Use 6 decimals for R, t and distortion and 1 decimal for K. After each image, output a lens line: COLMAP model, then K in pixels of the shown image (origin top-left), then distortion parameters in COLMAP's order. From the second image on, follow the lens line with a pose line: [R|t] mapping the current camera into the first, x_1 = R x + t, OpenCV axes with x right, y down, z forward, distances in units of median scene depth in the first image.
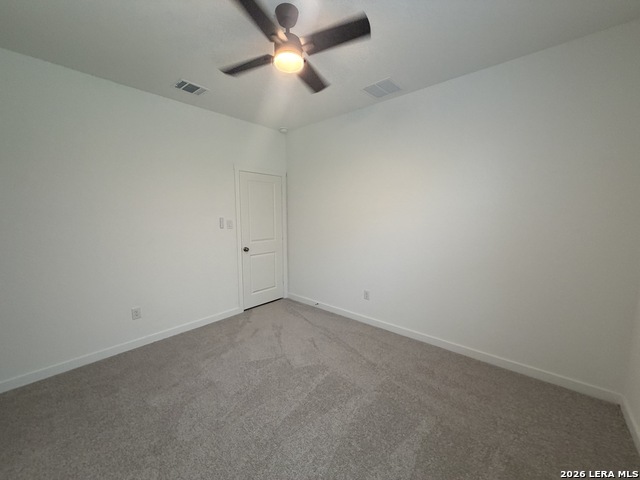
lens RADIAL K [[255.0, 0, 320.9], [0, 255.0, 241.3], [0, 0, 1]] dist [0.000543, 0.000212]
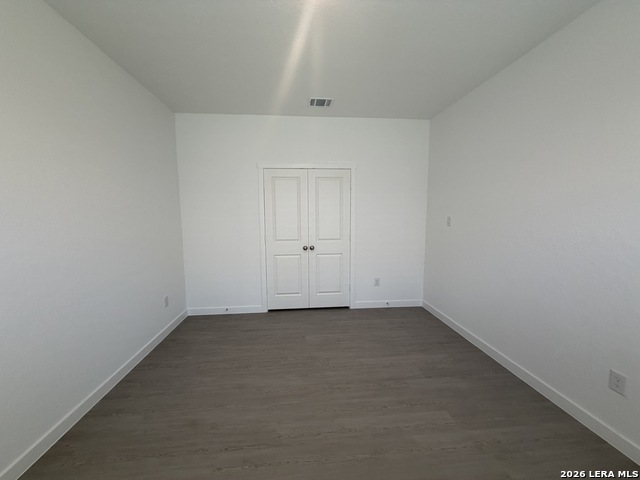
lens RADIAL K [[255.0, 0, 320.9], [0, 255.0, 241.3], [0, 0, 1]] dist [0.000543, 0.000212]
pose [[0.732270, 0.045303, -0.679506, 0.385333], [-0.056668, 0.998378, 0.005494, -0.001284], [0.678652, 0.034484, 0.733650, 0.286529]]
